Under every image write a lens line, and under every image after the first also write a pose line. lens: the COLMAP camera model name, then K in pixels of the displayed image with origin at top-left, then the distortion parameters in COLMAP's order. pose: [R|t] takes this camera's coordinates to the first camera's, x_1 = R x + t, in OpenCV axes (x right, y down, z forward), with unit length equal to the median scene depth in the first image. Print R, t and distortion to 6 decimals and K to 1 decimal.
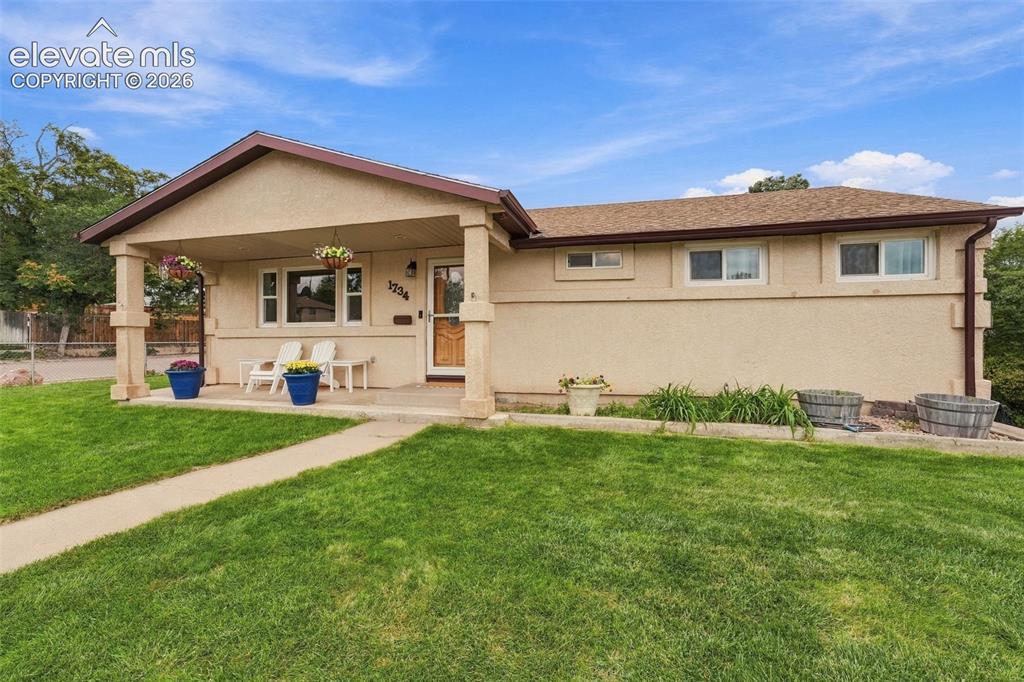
lens RADIAL K [[419.5, 0, 510.0], [0, 419.5, 336.7], [0, 0, 1]] dist [0.004267, 0.001389]
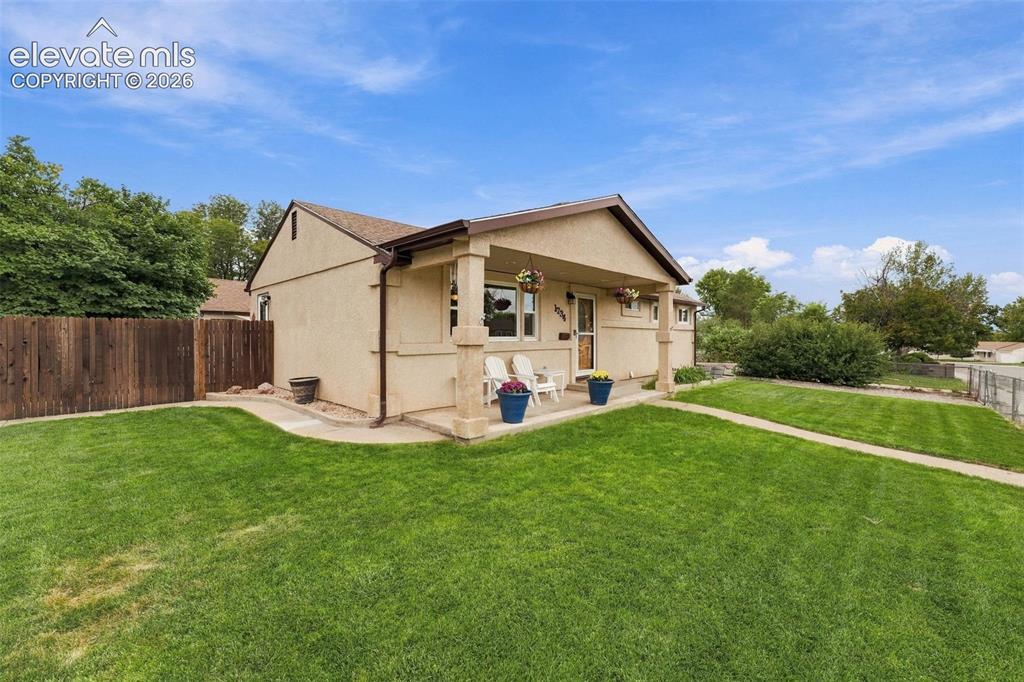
lens RADIAL K [[419.5, 0, 517.2], [0, 419.5, 340.2], [0, 0, 1]] dist [0.004267, 0.001389]
pose [[0.472976, -0.002189, 0.881073, -1.652633], [0.004414, 0.999990, 0.000114, -0.032886], [-0.881064, 0.003835, 0.472981, 0.583141]]
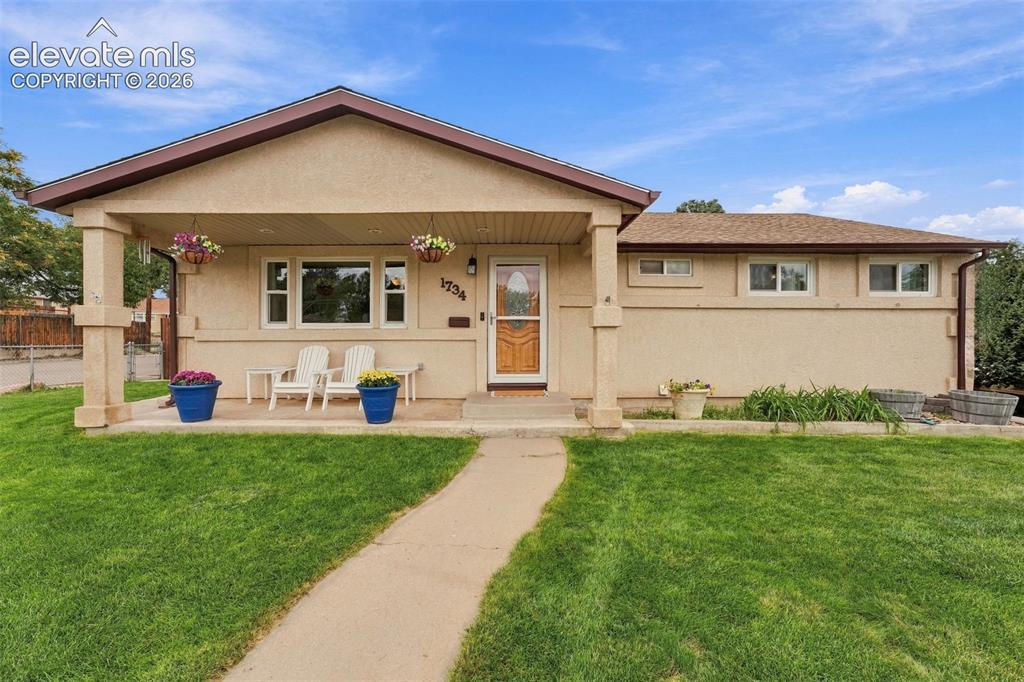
lens RADIAL K [[419.5, 0, 509.1], [0, 419.5, 339.2], [0, 0, 1]] dist [0.004267, 0.001389]
pose [[0.964809, 0.004916, 0.262907, -0.439587], [-0.004587, 0.999988, -0.001865, -0.002845], [-0.262913, 0.000593, 0.964819, 0.116435]]
